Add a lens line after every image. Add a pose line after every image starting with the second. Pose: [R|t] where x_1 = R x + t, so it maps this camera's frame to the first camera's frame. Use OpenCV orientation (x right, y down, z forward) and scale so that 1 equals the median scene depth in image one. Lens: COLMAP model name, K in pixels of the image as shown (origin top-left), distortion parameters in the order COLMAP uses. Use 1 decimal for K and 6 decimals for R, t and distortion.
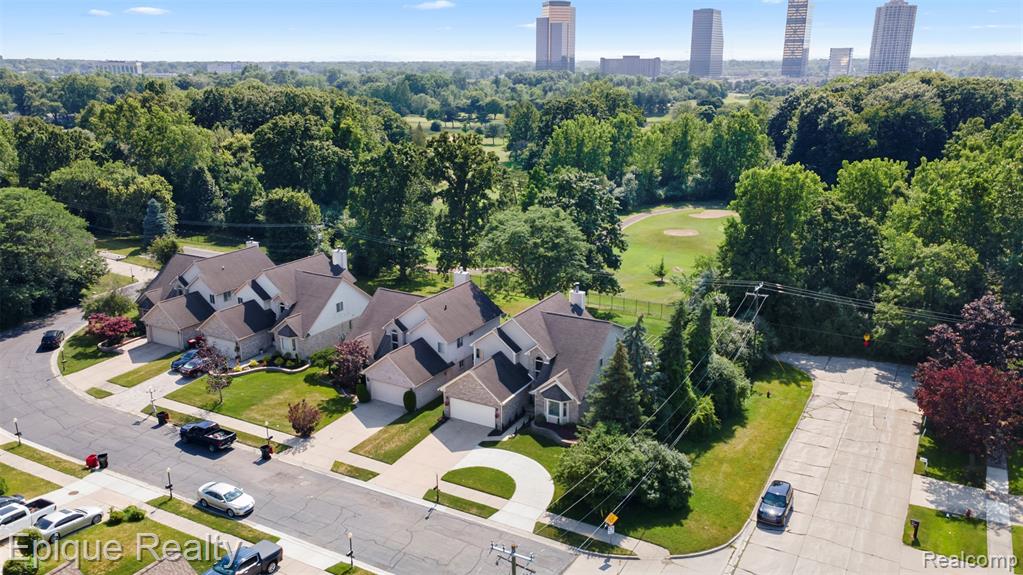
lens RADIAL K [[781.6, 0, 511.5], [0, 781.6, 287.5], [0, 0, 1]] dist [0.032577, 0.004109]
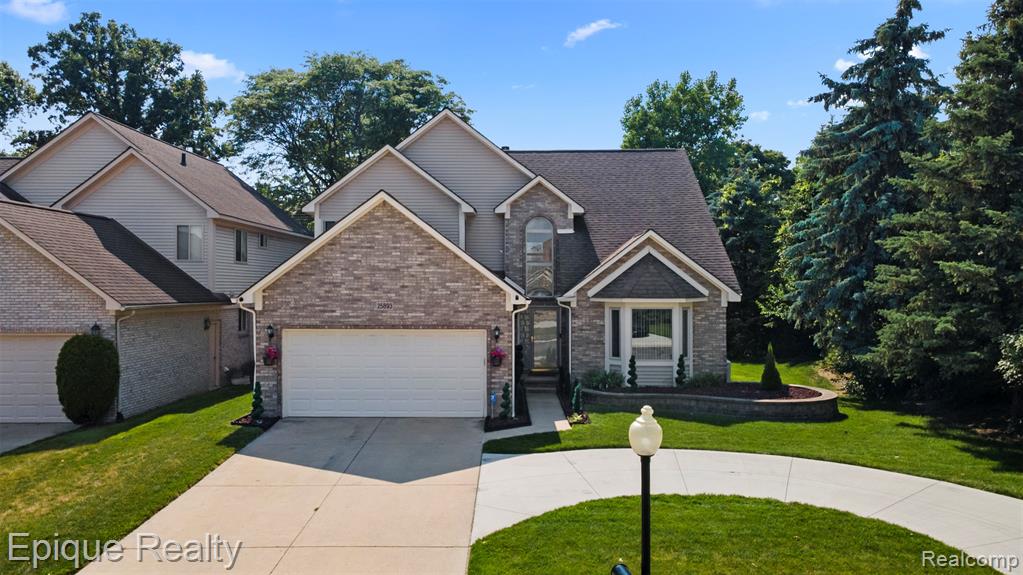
lens RADIAL K [[757.7, 0, 511.5], [0, 757.7, 287.5], [0, 0, 1]] dist [0.035564, -0.001562]
pose [[0.876291, -0.001073, 0.481780, -0.137052], [0.133865, 0.961163, -0.241342, 0.203282], [-0.462810, 0.275980, 0.842402, 0.775526]]
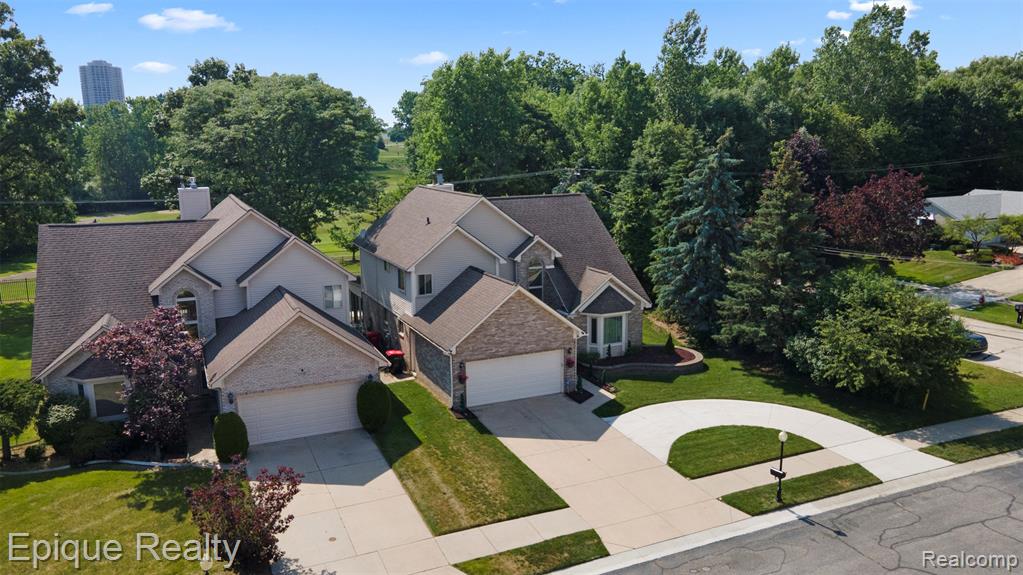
lens RADIAL K [[781.6, 0, 511.5], [0, 781.6, 287.5], [0, 0, 1]] dist [0.032577, 0.004109]
pose [[0.590185, -0.160809, 0.791090, -0.435735], [0.231370, 0.972542, 0.025083, 0.094340], [-0.773402, 0.168231, 0.611186, 0.709378]]
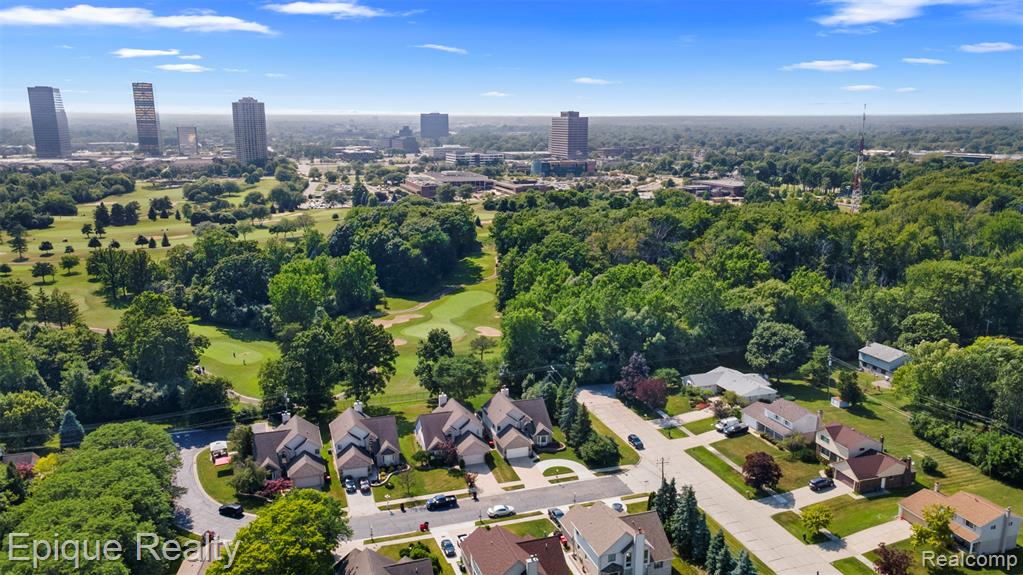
lens RADIAL K [[757.7, 0, 511.5], [0, 757.7, 287.5], [0, 0, 1]] dist [0.035564, -0.001562]
pose [[0.675599, -0.154583, 0.720881, -1.604415], [0.200247, 0.979490, 0.022371, -0.368323], [-0.709554, 0.129240, 0.692697, -0.584060]]
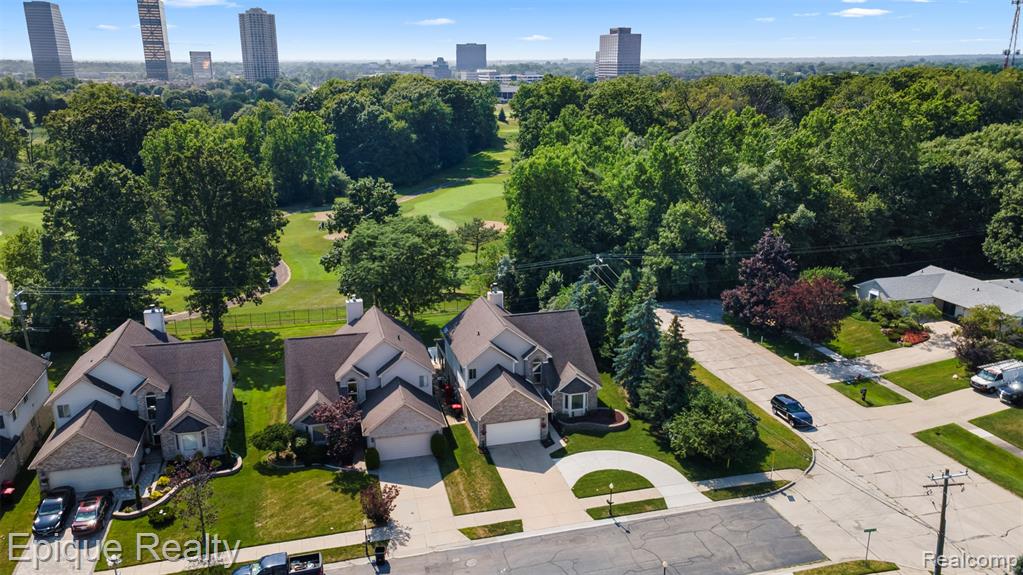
lens RADIAL K [[781.6, 0, 511.5], [0, 781.6, 287.5], [0, 0, 1]] dist [0.032577, 0.004109]
pose [[0.714934, -0.189083, 0.673140, -0.663939], [0.191712, 0.978855, 0.071343, -0.079102], [-0.672396, 0.078044, 0.736066, 0.302418]]
